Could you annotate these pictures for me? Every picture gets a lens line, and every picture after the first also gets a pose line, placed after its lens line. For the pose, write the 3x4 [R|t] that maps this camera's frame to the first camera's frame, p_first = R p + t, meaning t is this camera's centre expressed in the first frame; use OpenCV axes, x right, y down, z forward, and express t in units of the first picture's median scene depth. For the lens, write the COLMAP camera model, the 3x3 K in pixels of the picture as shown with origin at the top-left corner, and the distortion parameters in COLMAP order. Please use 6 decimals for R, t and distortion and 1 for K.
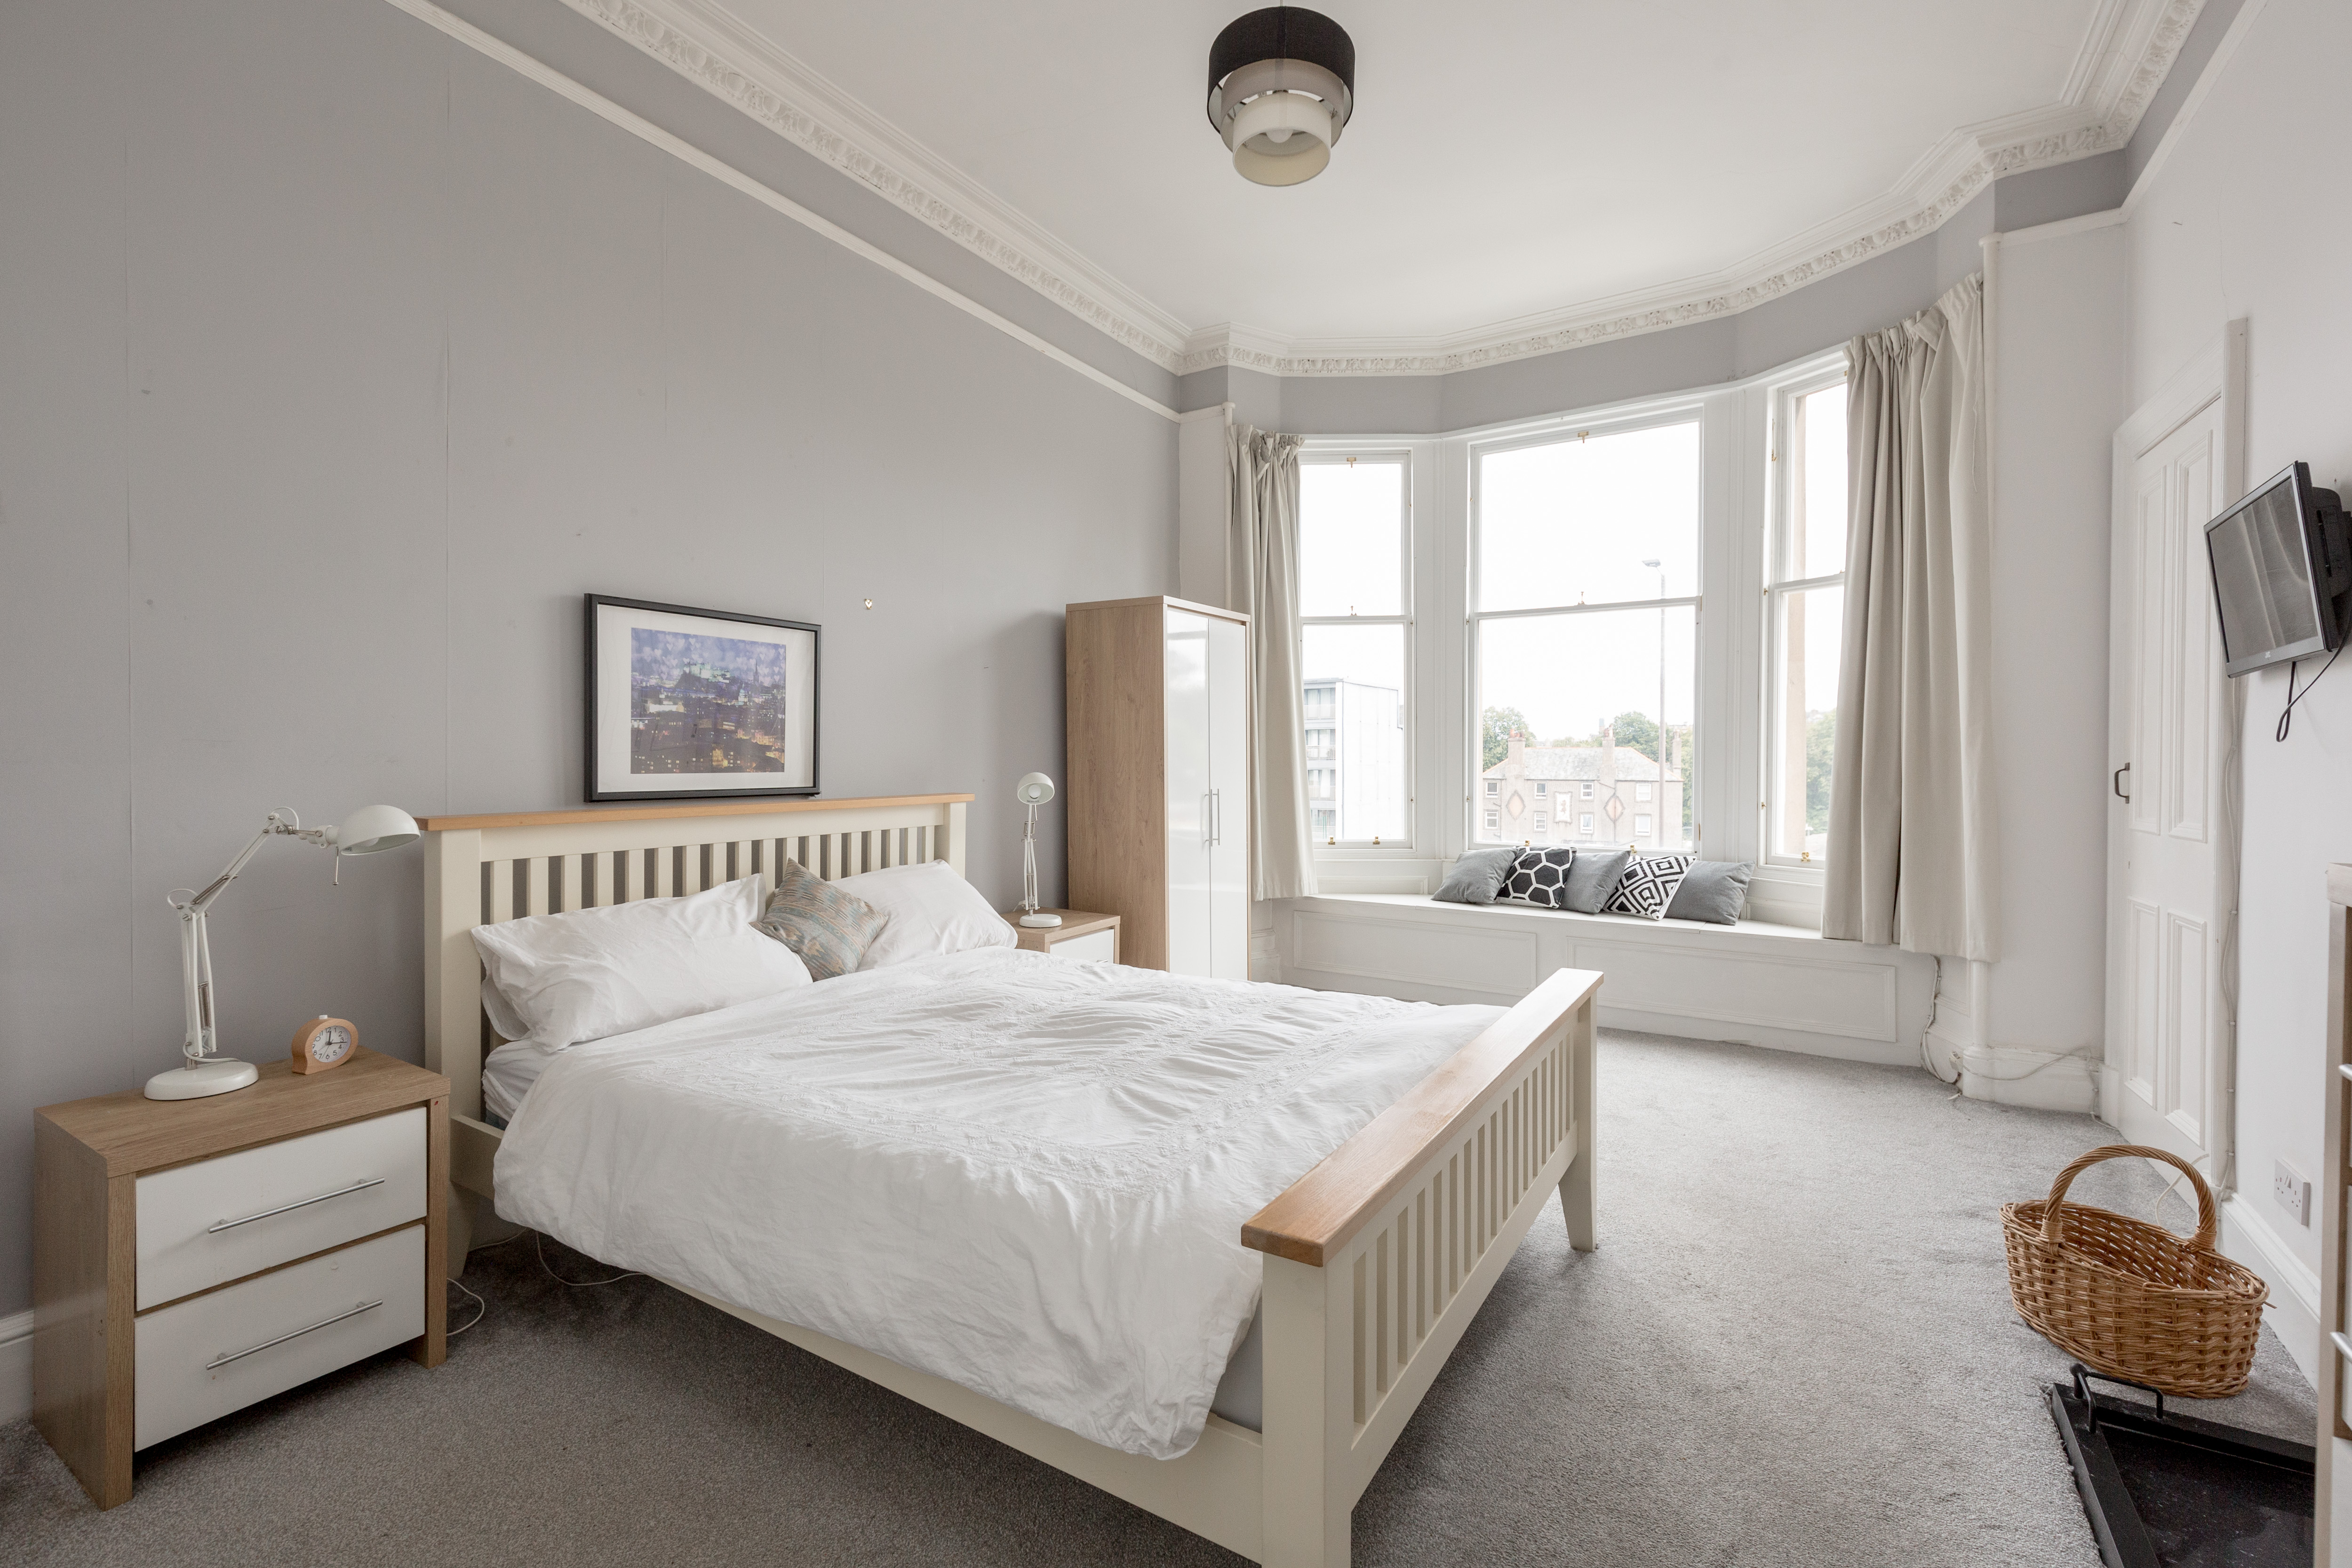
lens RADIAL K [[1050.9, 0, 1185.1], [0, 1050.9, 776.5], [0, 0, 1]] dist [0.006669, -0.002372]
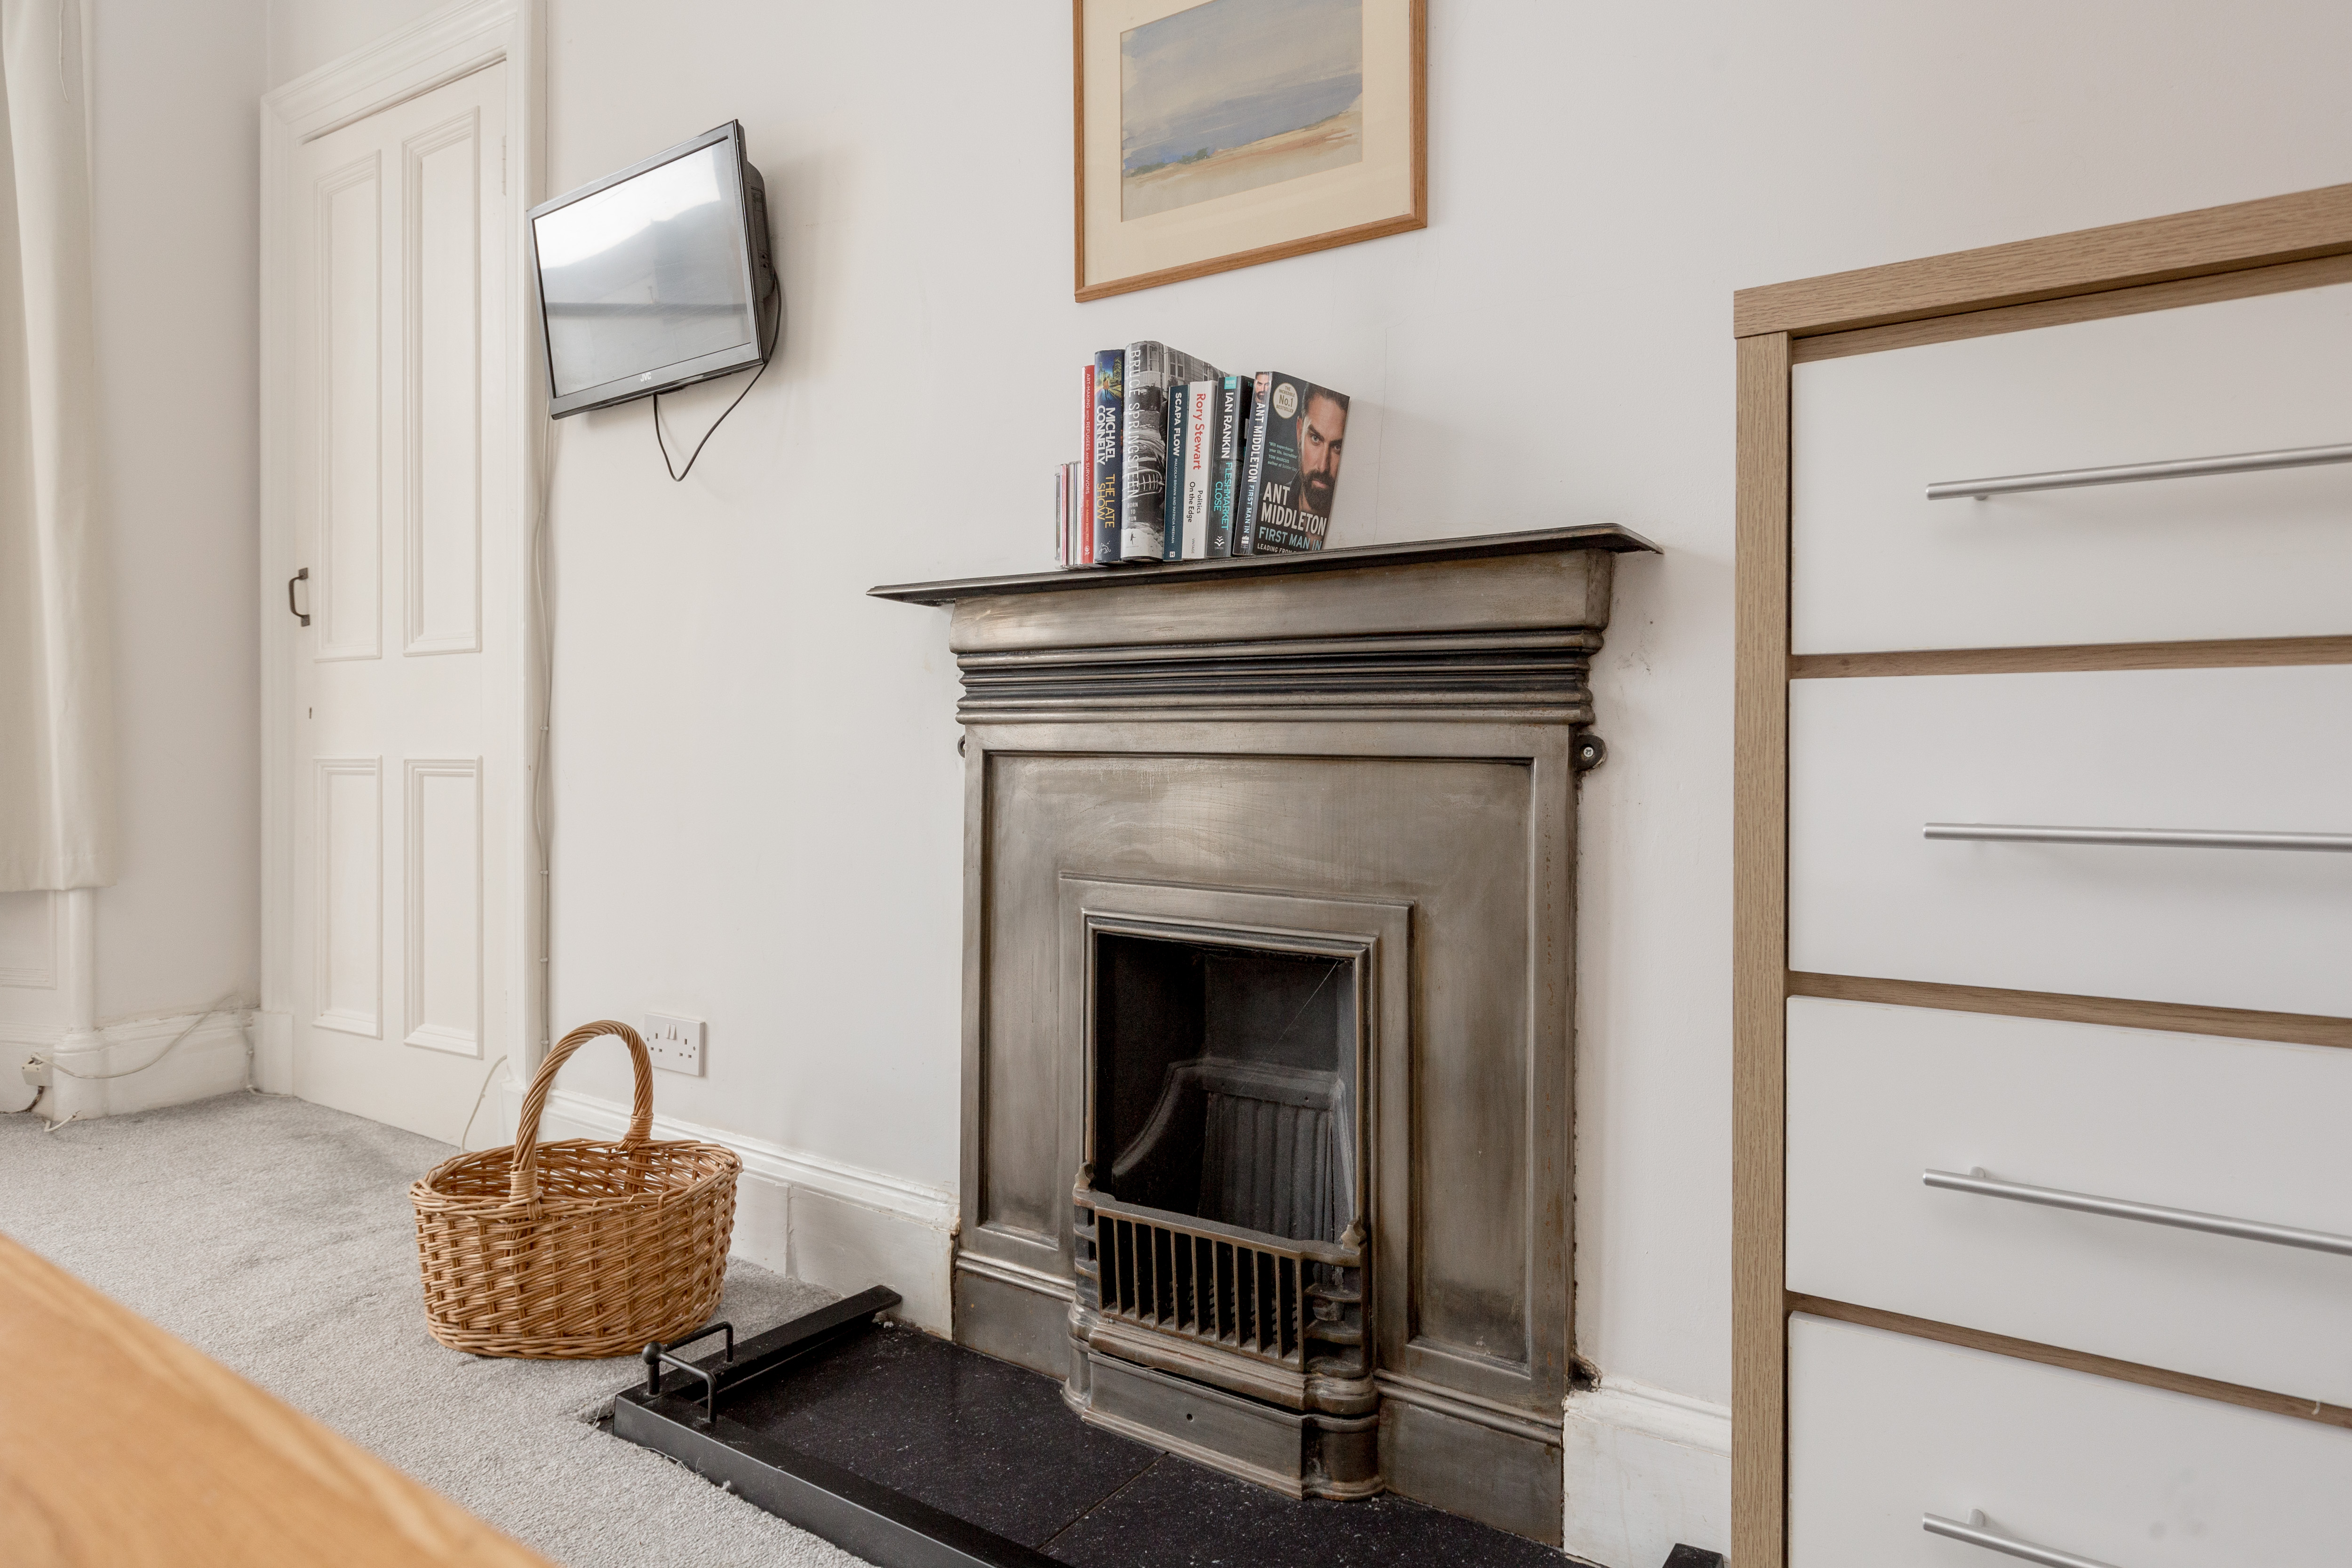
lens RADIAL K [[1380.5, 0, 1170.3], [0, 1380.5, 762.6], [0, 0, 1]] dist [-0.008644, 0.002434]
pose [[0.051198, -0.008011, 0.998656, 0.004843], [0.011865, 0.999902, 0.007413, 0.084292], [-0.998618, 0.011469, 0.051288, 0.274220]]
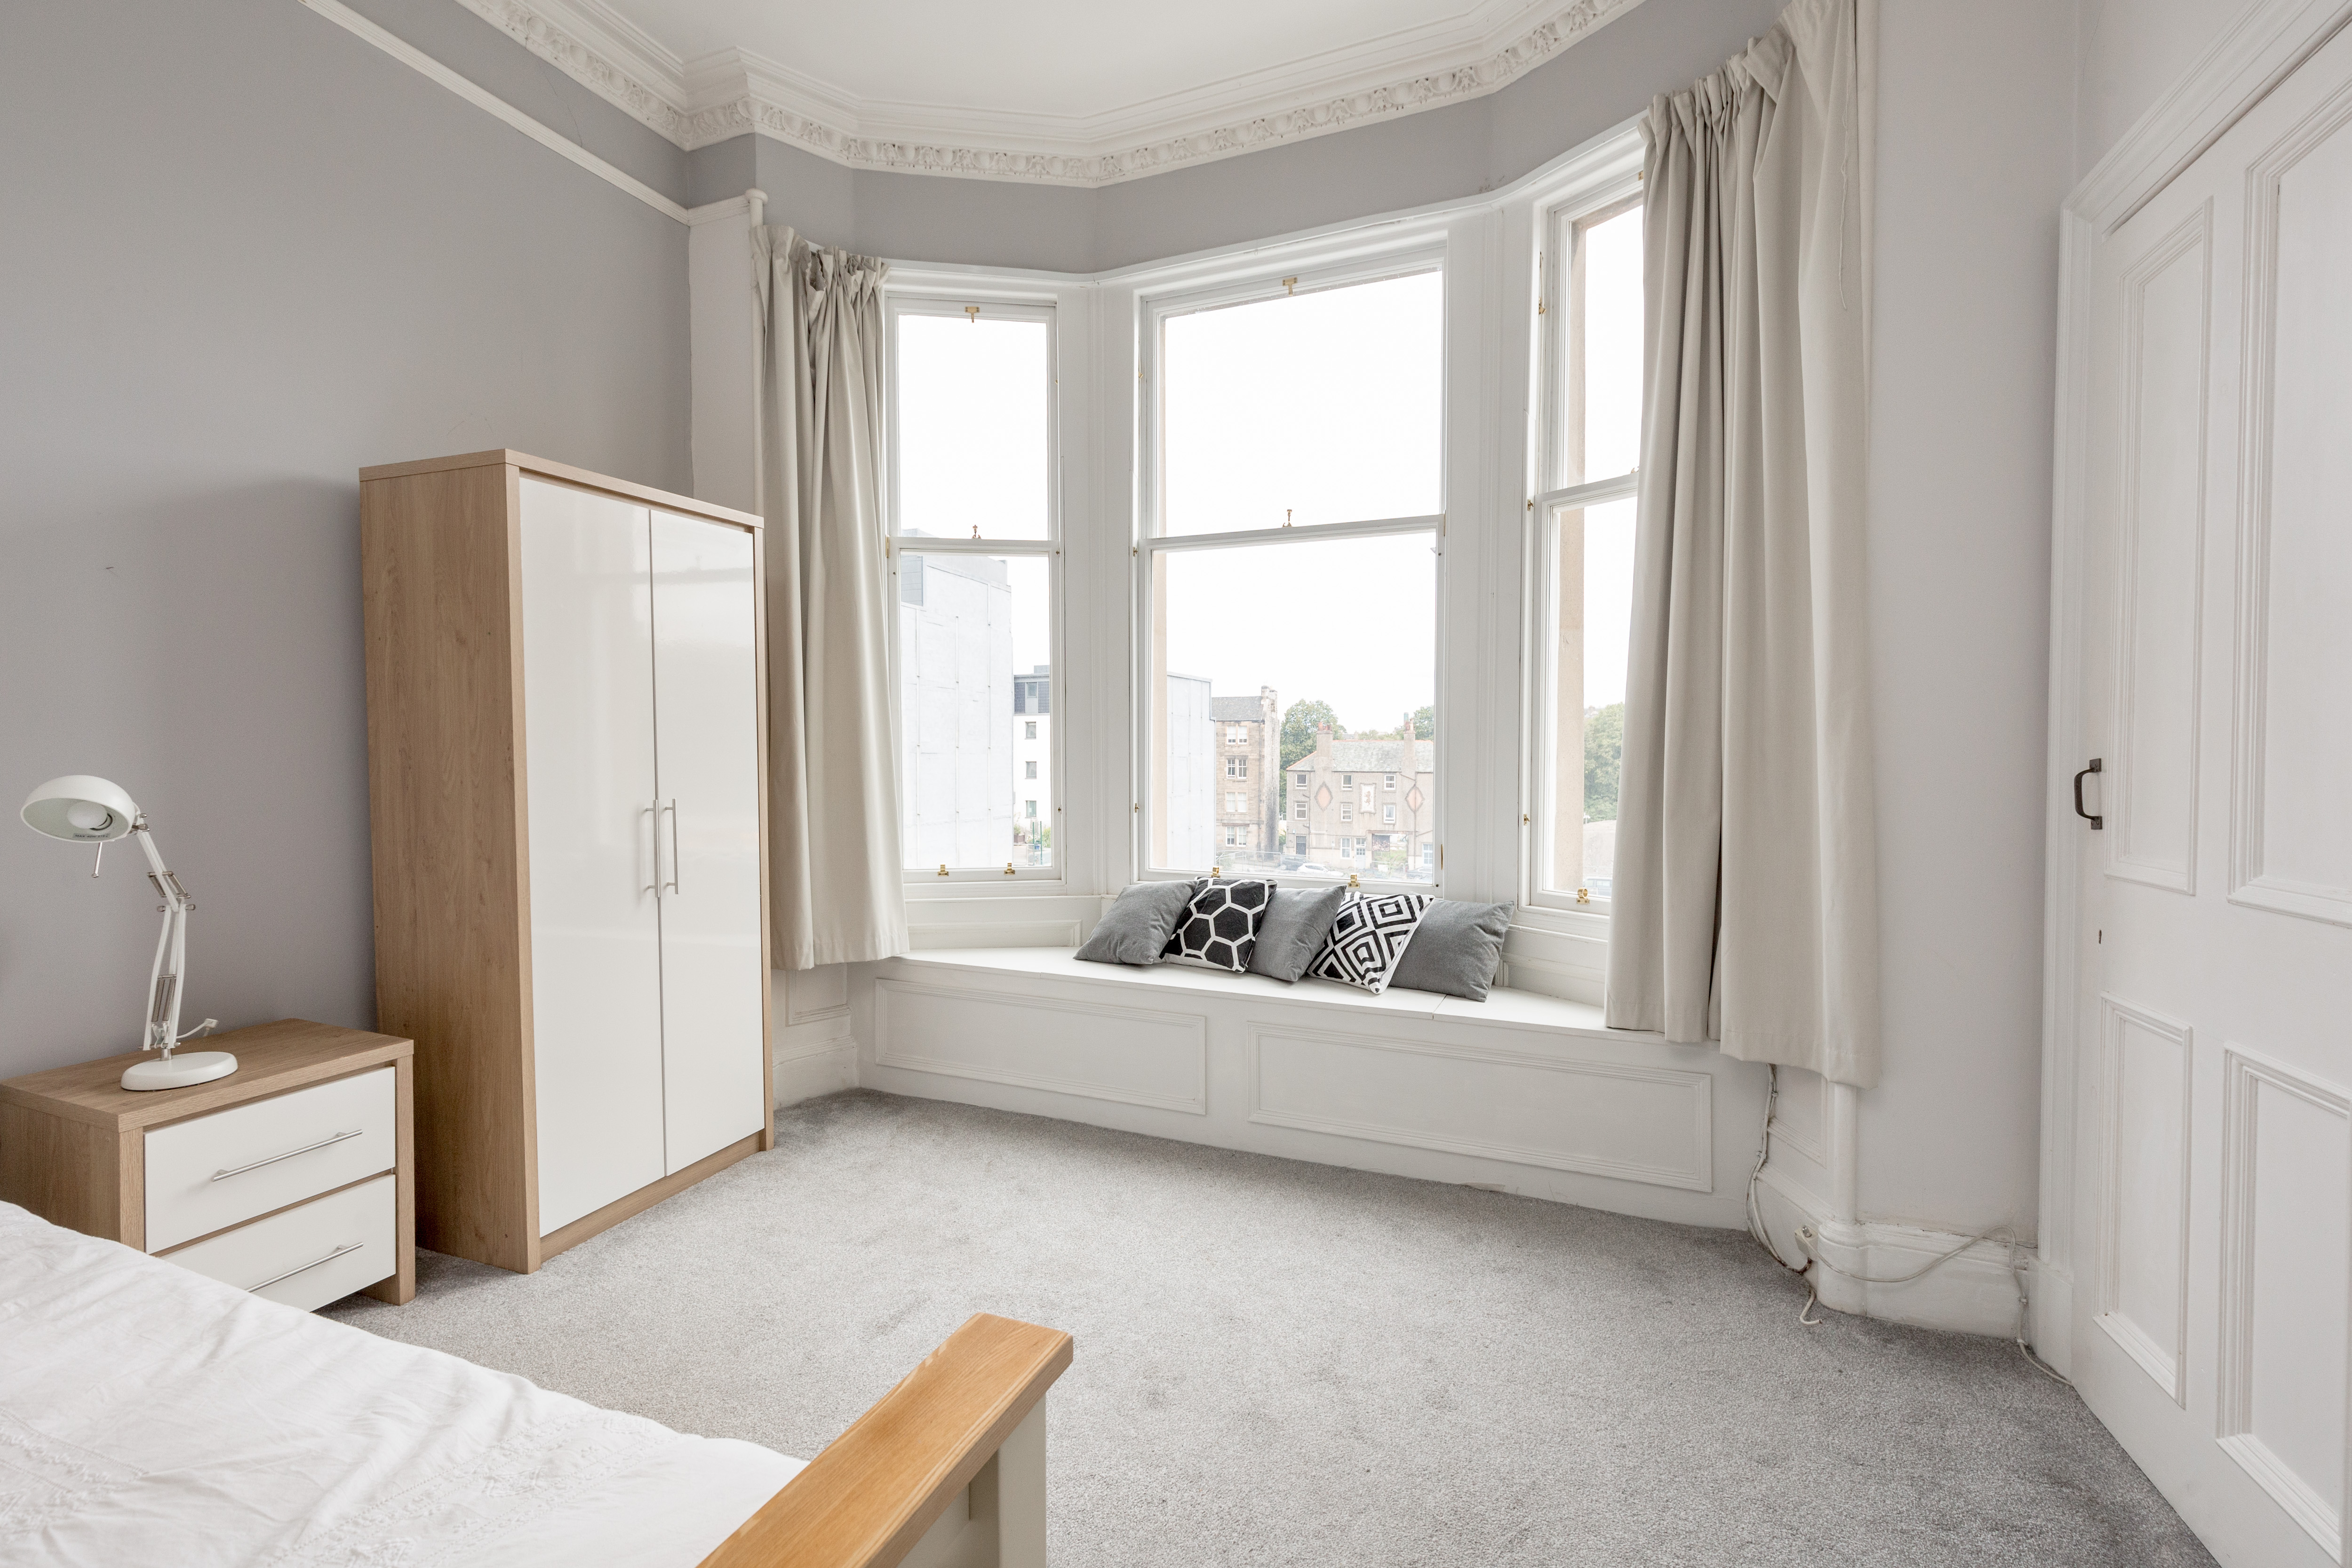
lens RADIAL K [[1050.9, 0, 1190.8], [0, 1050.9, 776.6], [0, 0, 1]] dist [0.006669, -0.002372]
pose [[0.984712, -0.001689, 0.174183, 0.221532], [0.000343, 0.999970, 0.007756, -0.005707], [-0.174191, -0.007578, 0.984683, 0.375926]]
